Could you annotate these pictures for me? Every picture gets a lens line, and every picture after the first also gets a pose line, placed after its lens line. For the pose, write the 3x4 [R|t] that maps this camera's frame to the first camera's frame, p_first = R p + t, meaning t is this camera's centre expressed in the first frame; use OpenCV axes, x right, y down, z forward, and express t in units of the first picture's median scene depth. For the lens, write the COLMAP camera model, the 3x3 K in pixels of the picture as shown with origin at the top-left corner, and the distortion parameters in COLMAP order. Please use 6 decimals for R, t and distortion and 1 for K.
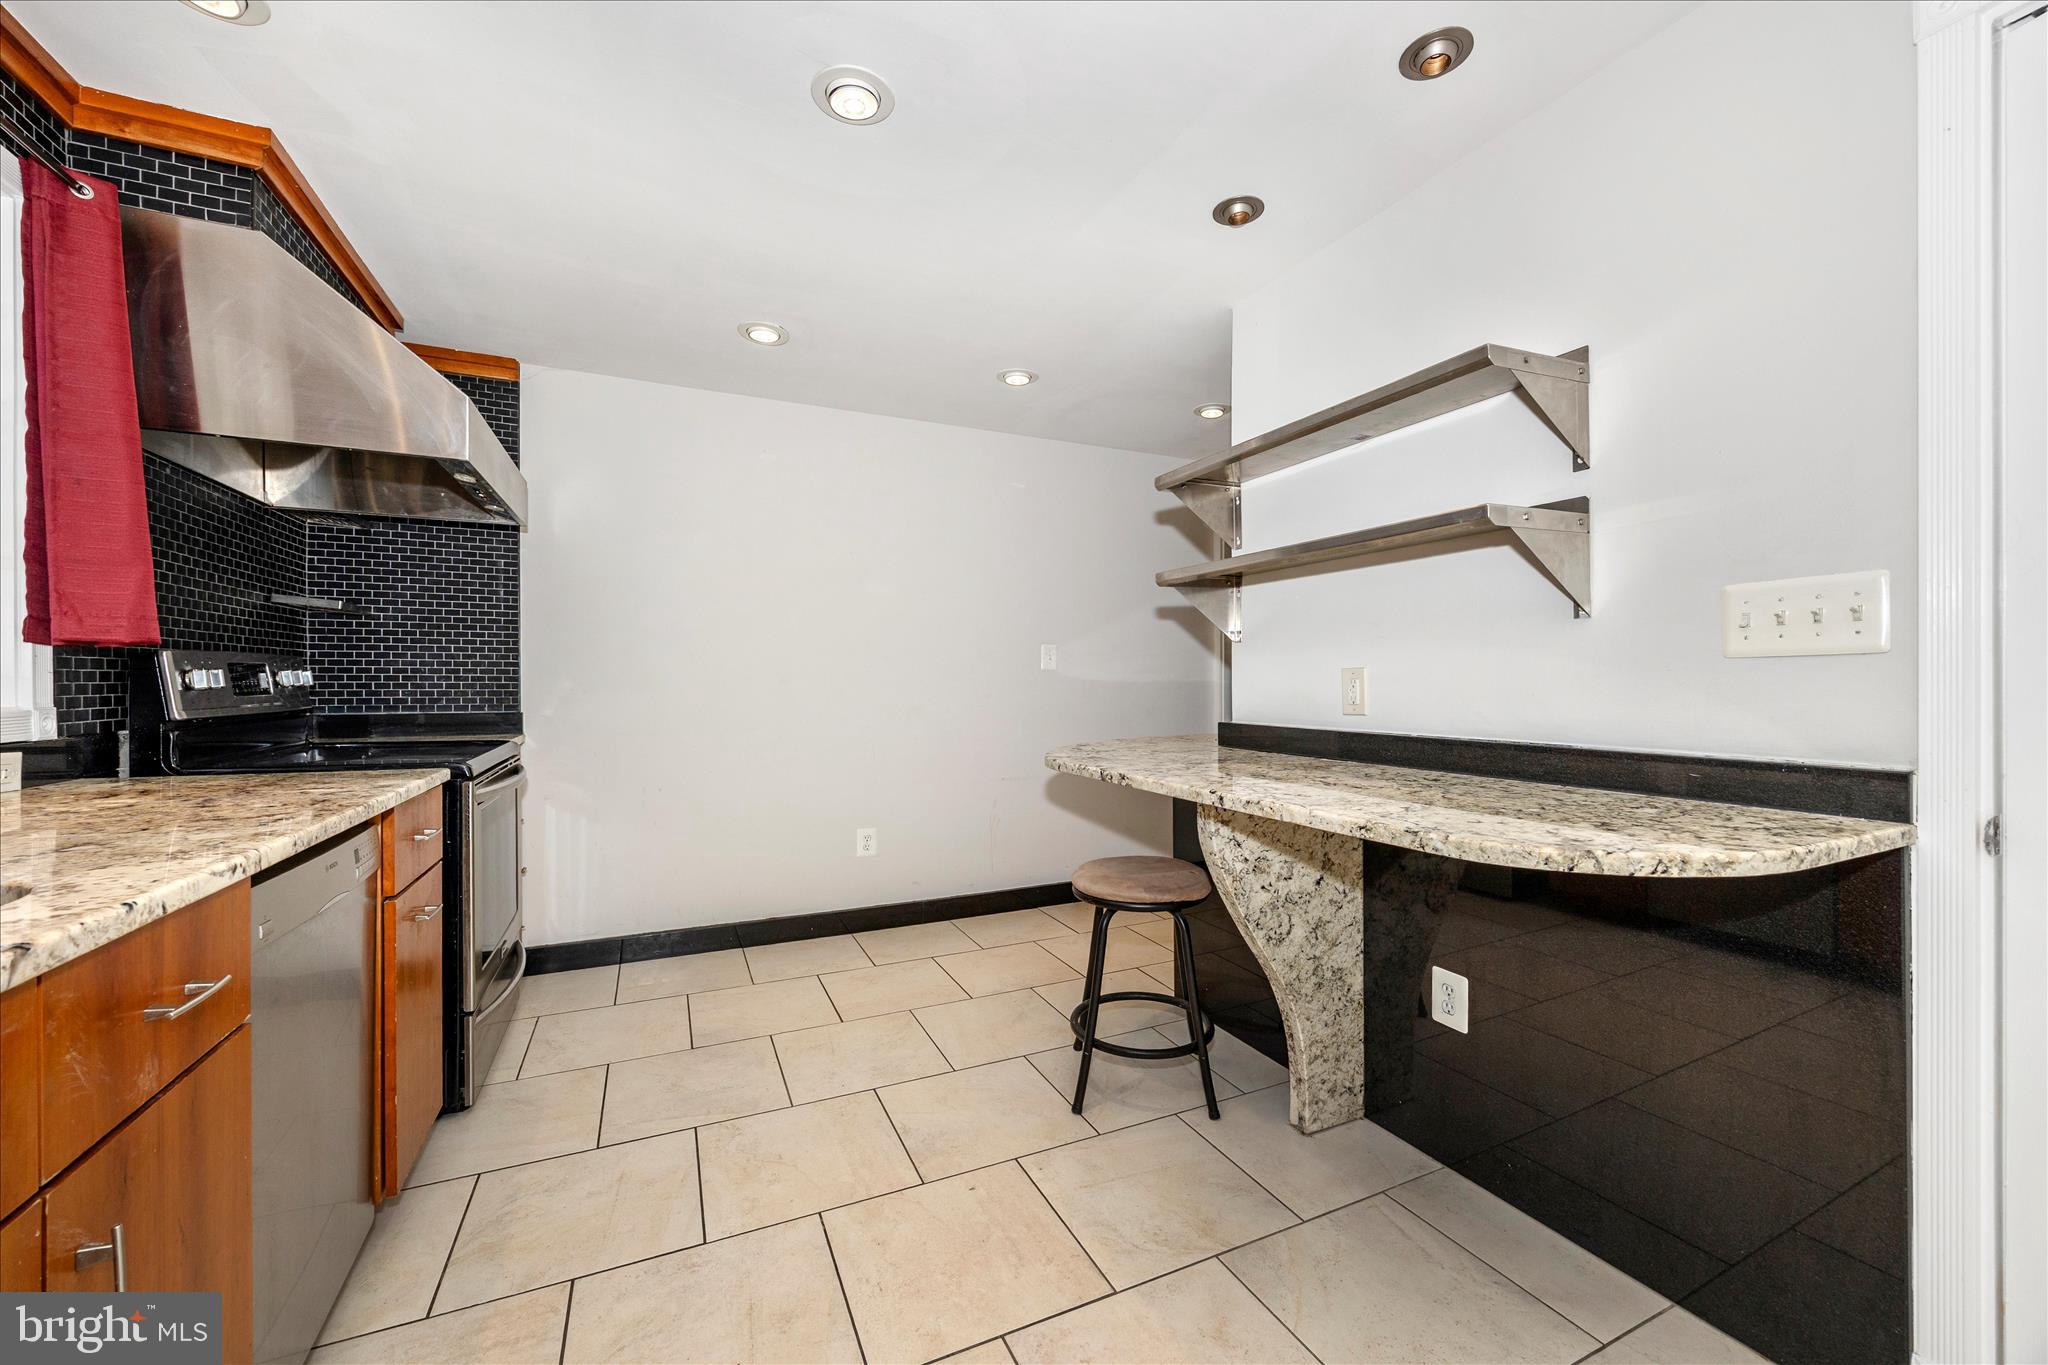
lens RADIAL K [[792.4, 0, 1027.1], [0, 792.4, 669.6], [0, 0, 1]] dist [-0.000544, -0.000126]
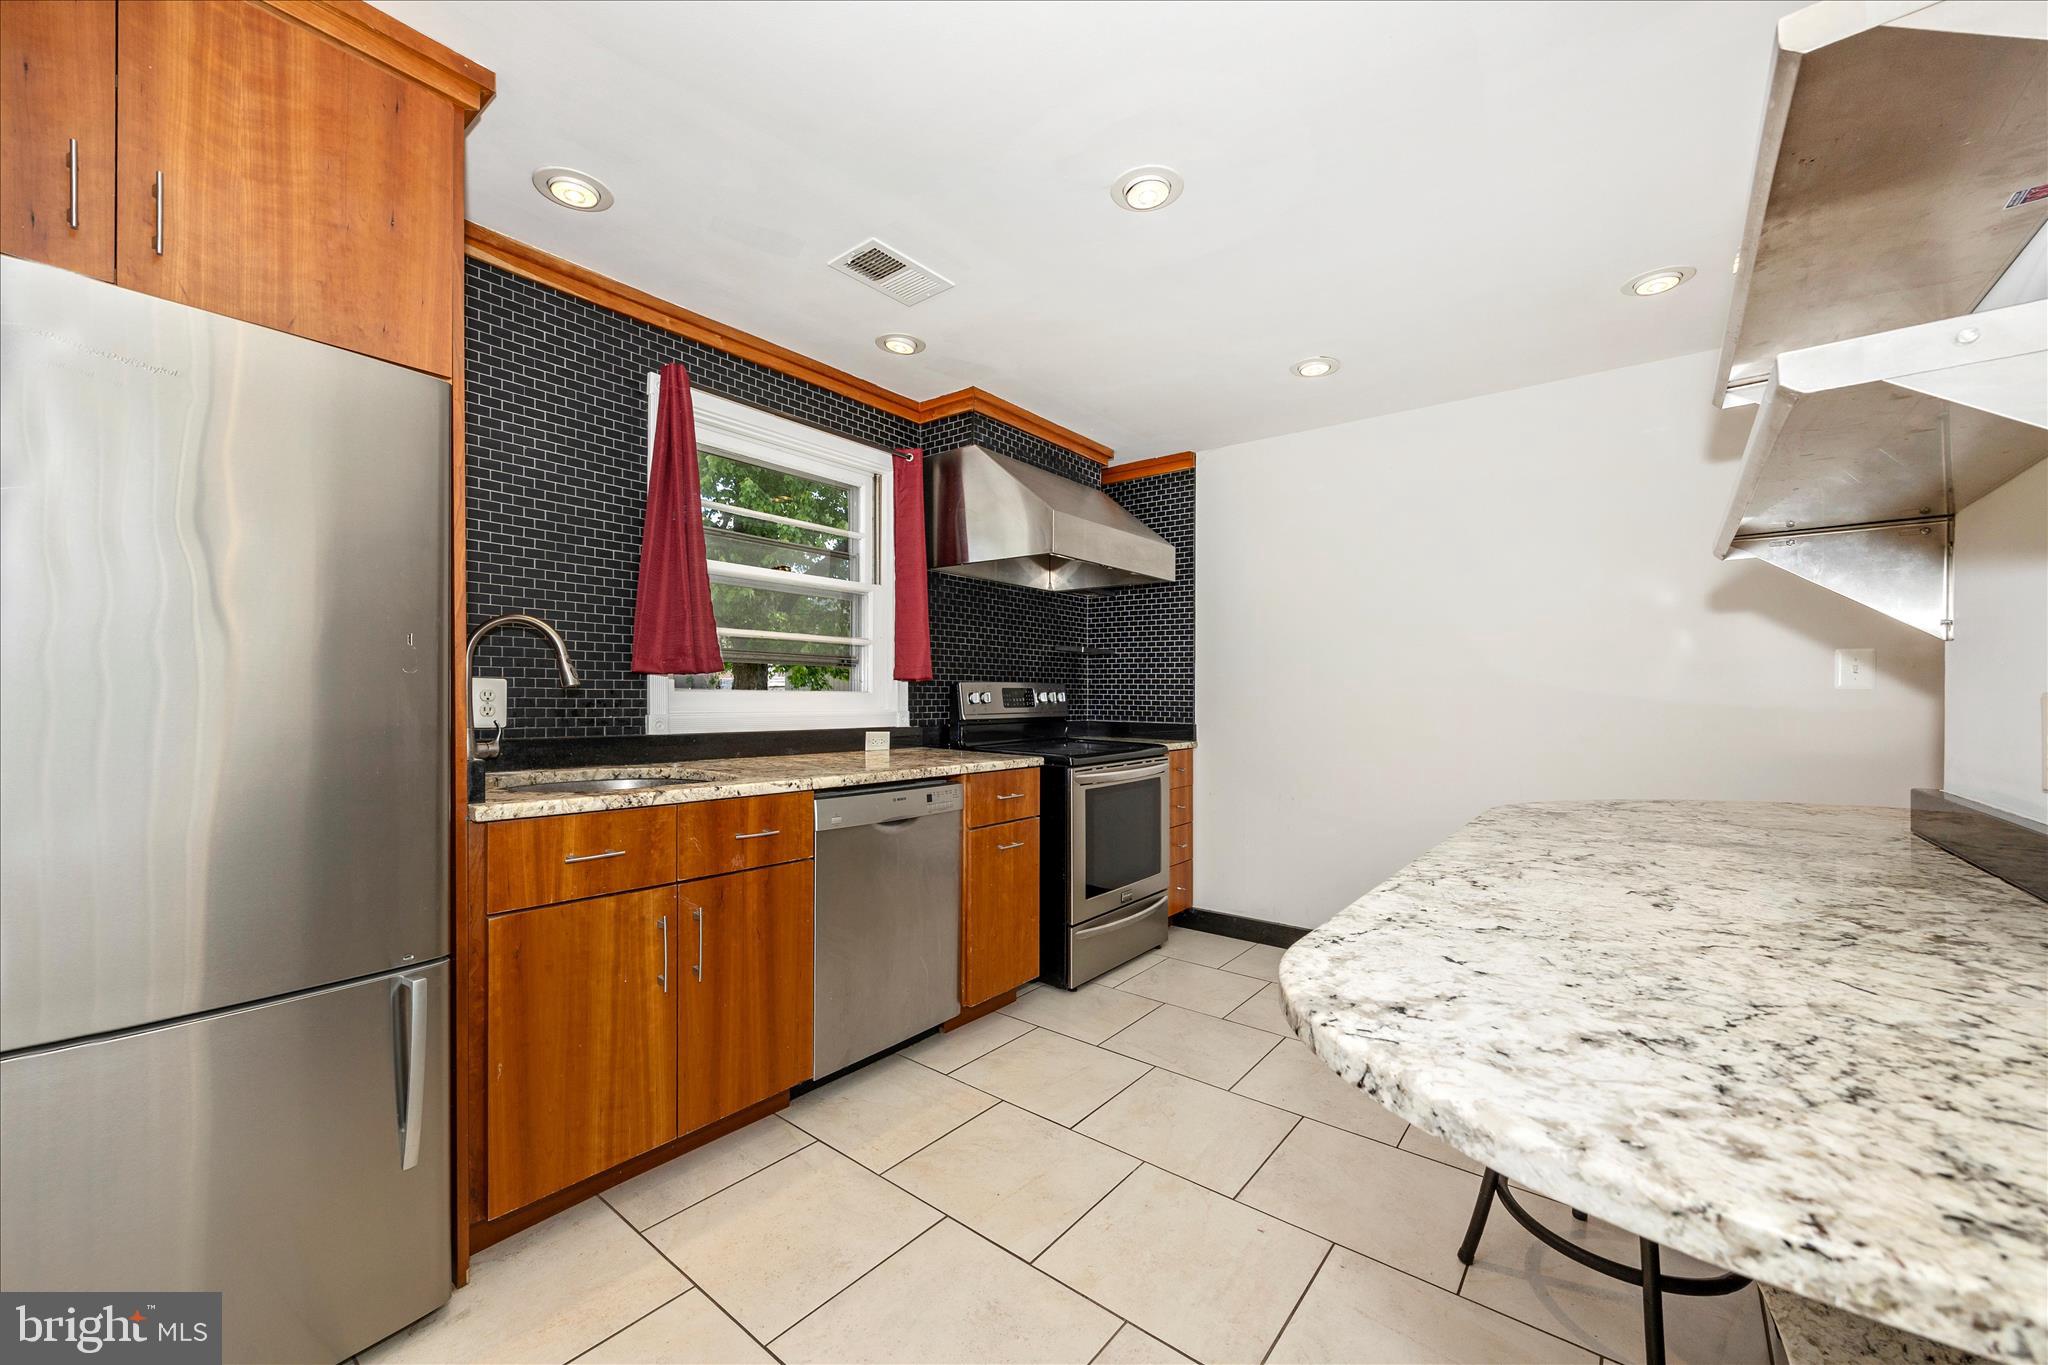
lens RADIAL K [[792.6, 0, 1035.5], [0, 792.6, 690.3], [0, 0, 1]] dist [-0.000936, -0.000033]
pose [[0.450799, -0.000142, -0.892625, 0.627212], [0.004287, 0.999989, 0.002006, -0.008230], [0.892615, -0.004731, 0.450795, 0.299579]]
